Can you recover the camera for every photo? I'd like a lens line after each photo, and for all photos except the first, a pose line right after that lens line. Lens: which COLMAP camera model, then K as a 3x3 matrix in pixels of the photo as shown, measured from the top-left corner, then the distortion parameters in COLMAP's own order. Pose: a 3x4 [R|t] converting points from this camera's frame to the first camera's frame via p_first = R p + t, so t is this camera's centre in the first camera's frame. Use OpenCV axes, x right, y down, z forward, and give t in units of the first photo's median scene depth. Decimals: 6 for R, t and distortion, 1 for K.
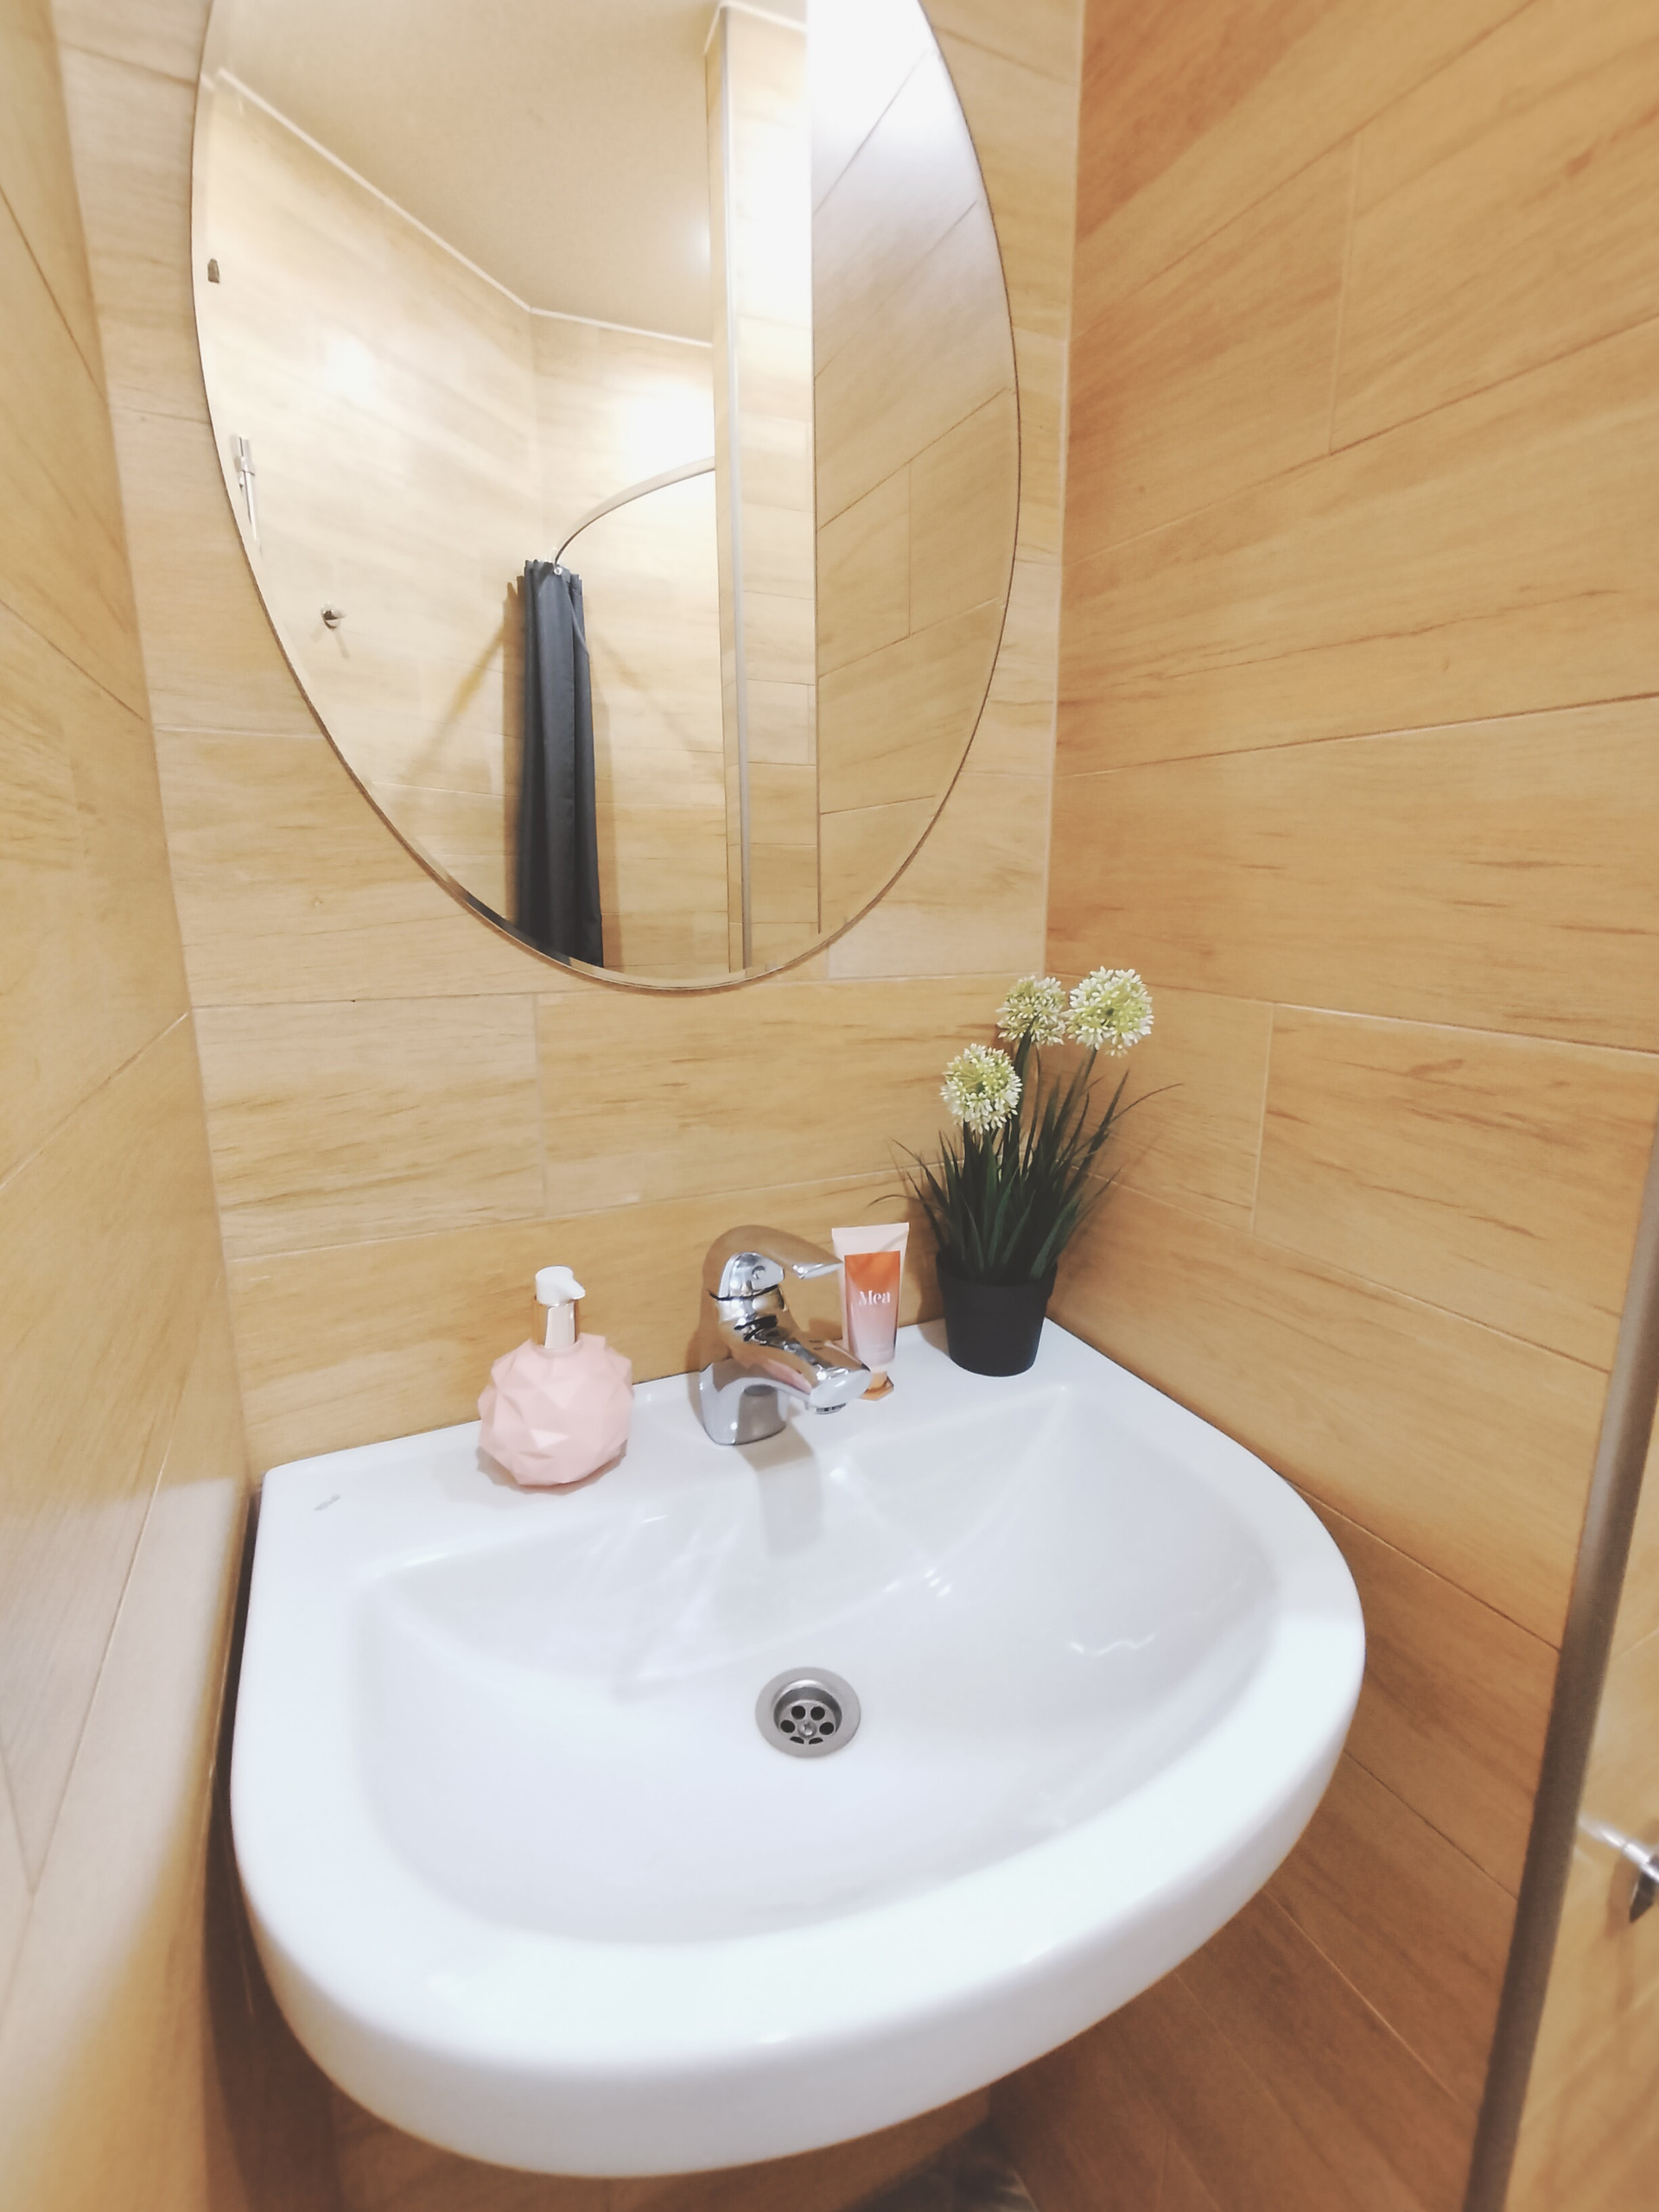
lens RADIAL K [[1012.4, 0, 841.1], [0, 1012.4, 1103.5], [0, 0, 1]] dist [-0.002081, 0.006650]
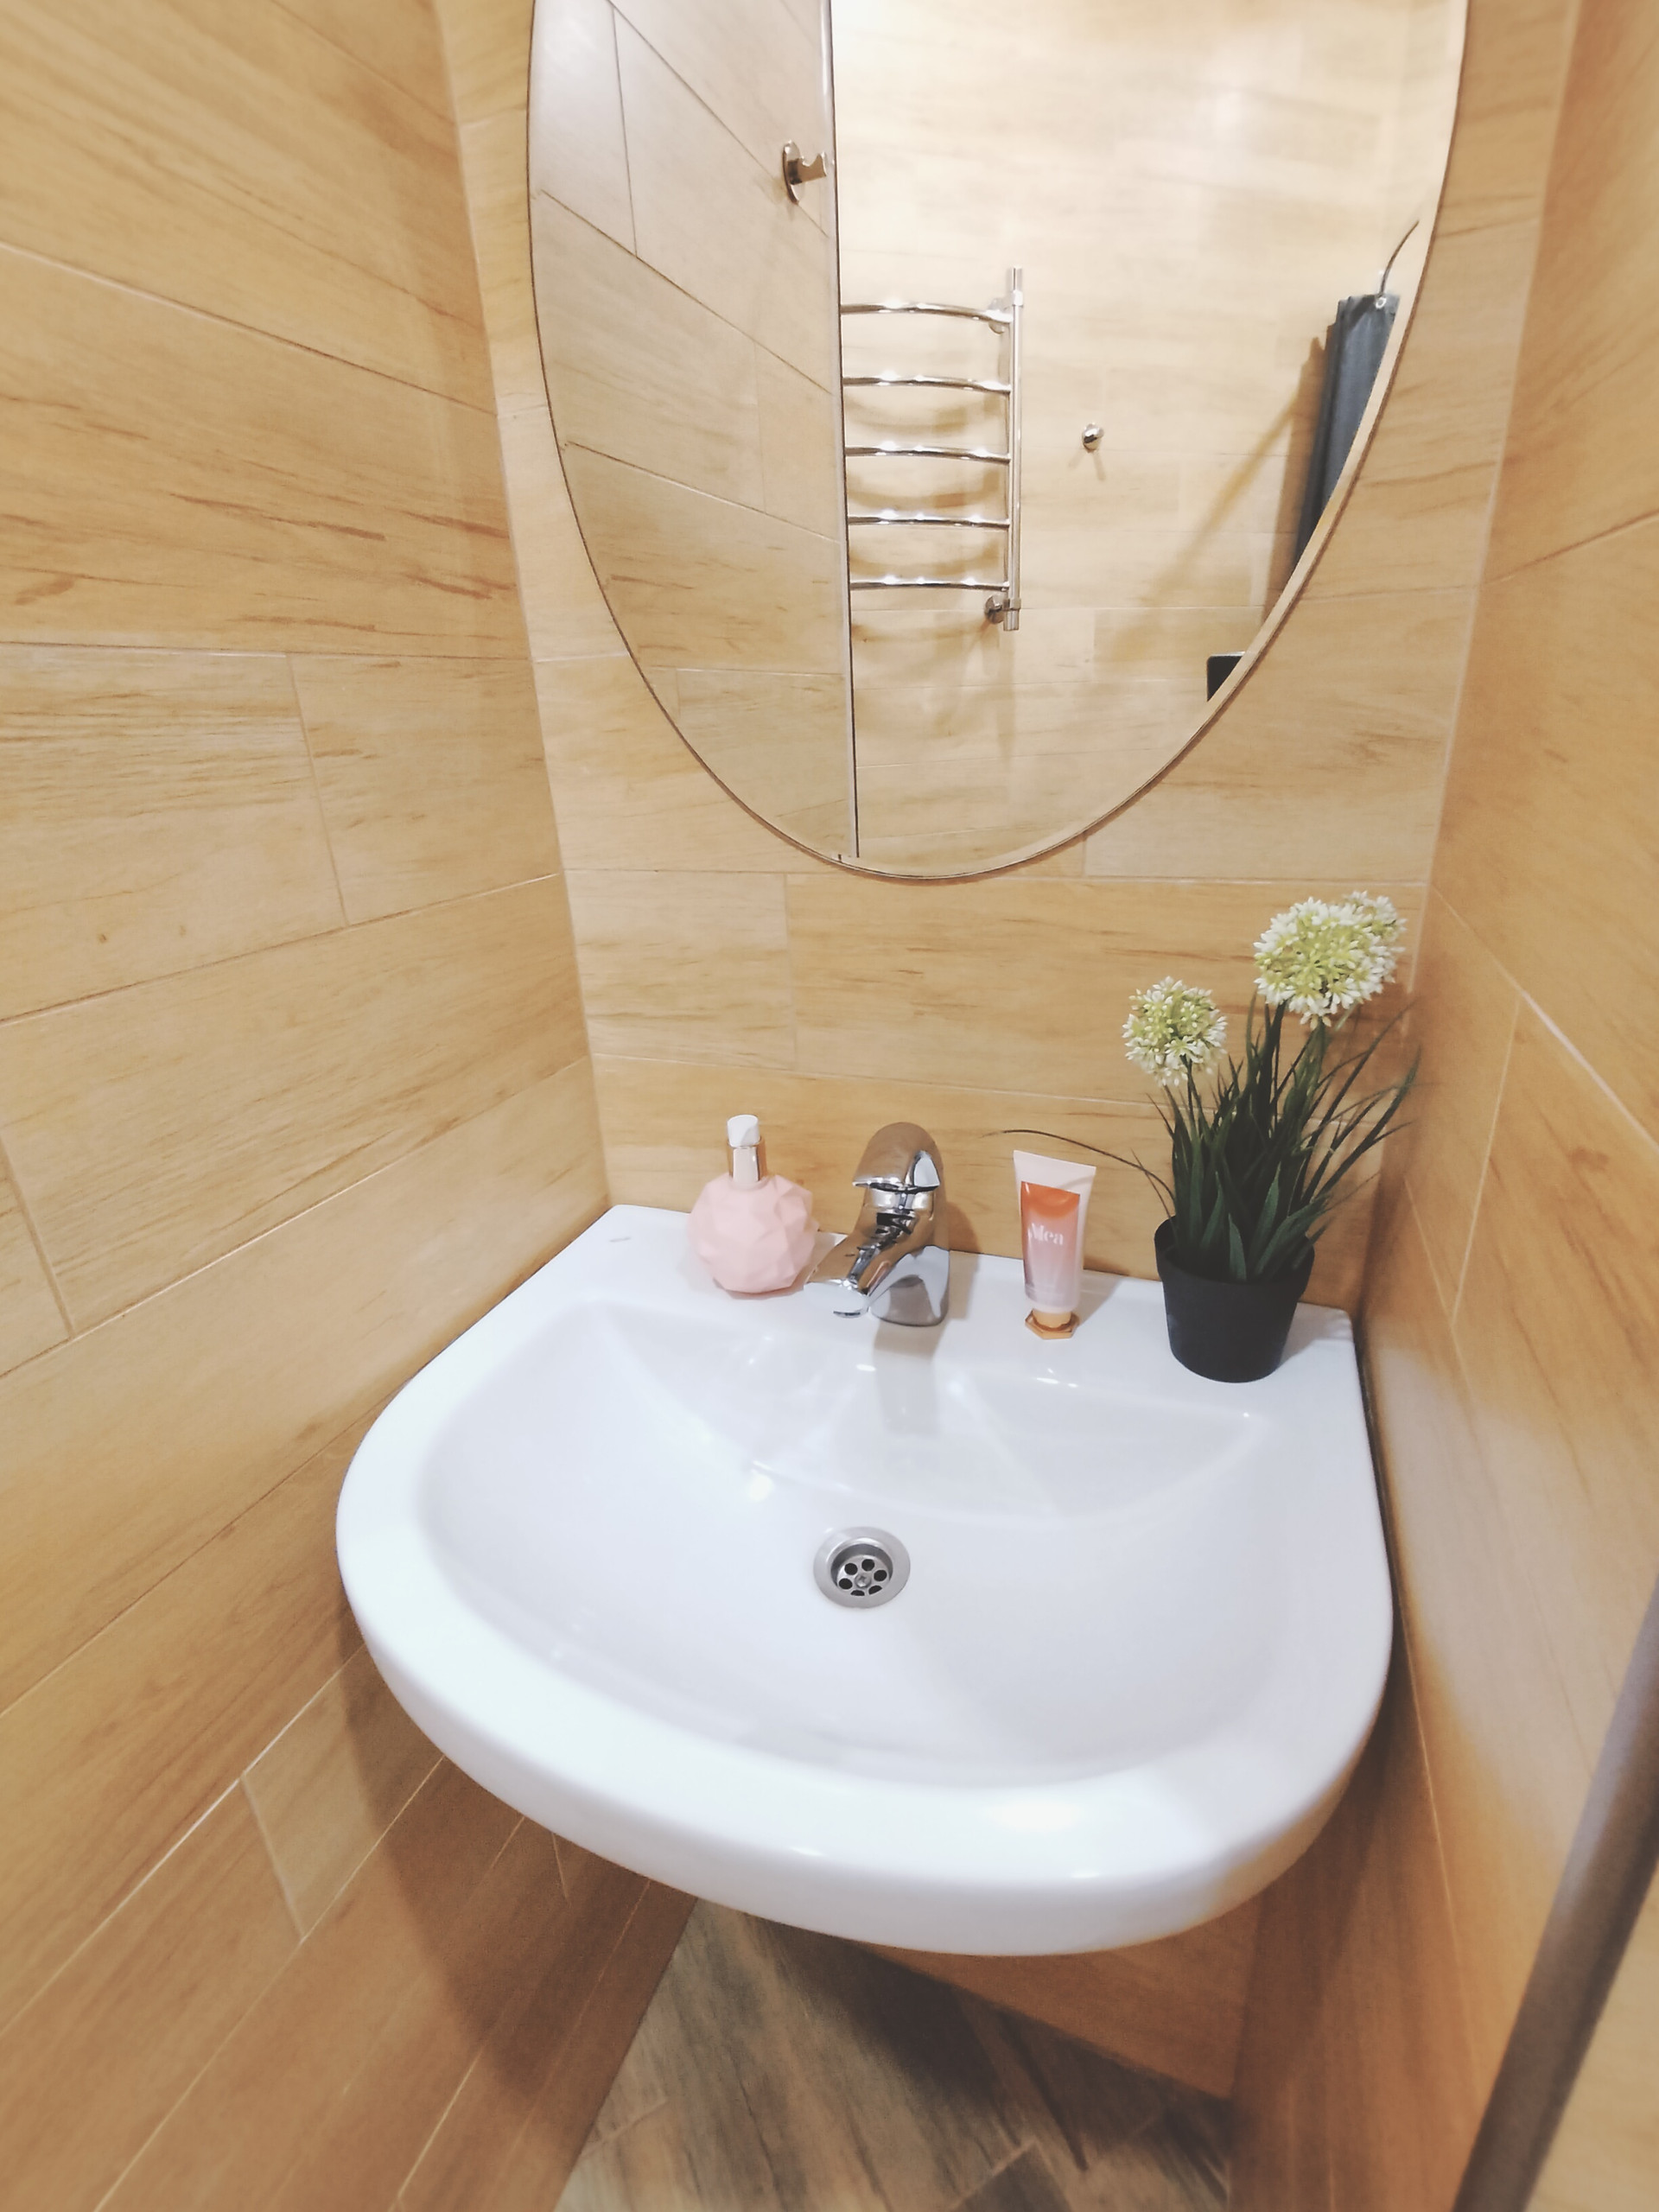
lens RADIAL K [[1012.4, 0, 841.1], [0, 1012.4, 1103.5], [0, 0, 1]] dist [-0.002081, 0.006650]
pose [[0.676091, 0.238508, -0.697148, 0.540134], [-0.111845, 0.968416, 0.222848, -0.111735], [0.728280, -0.072693, 0.681413, 0.255794]]
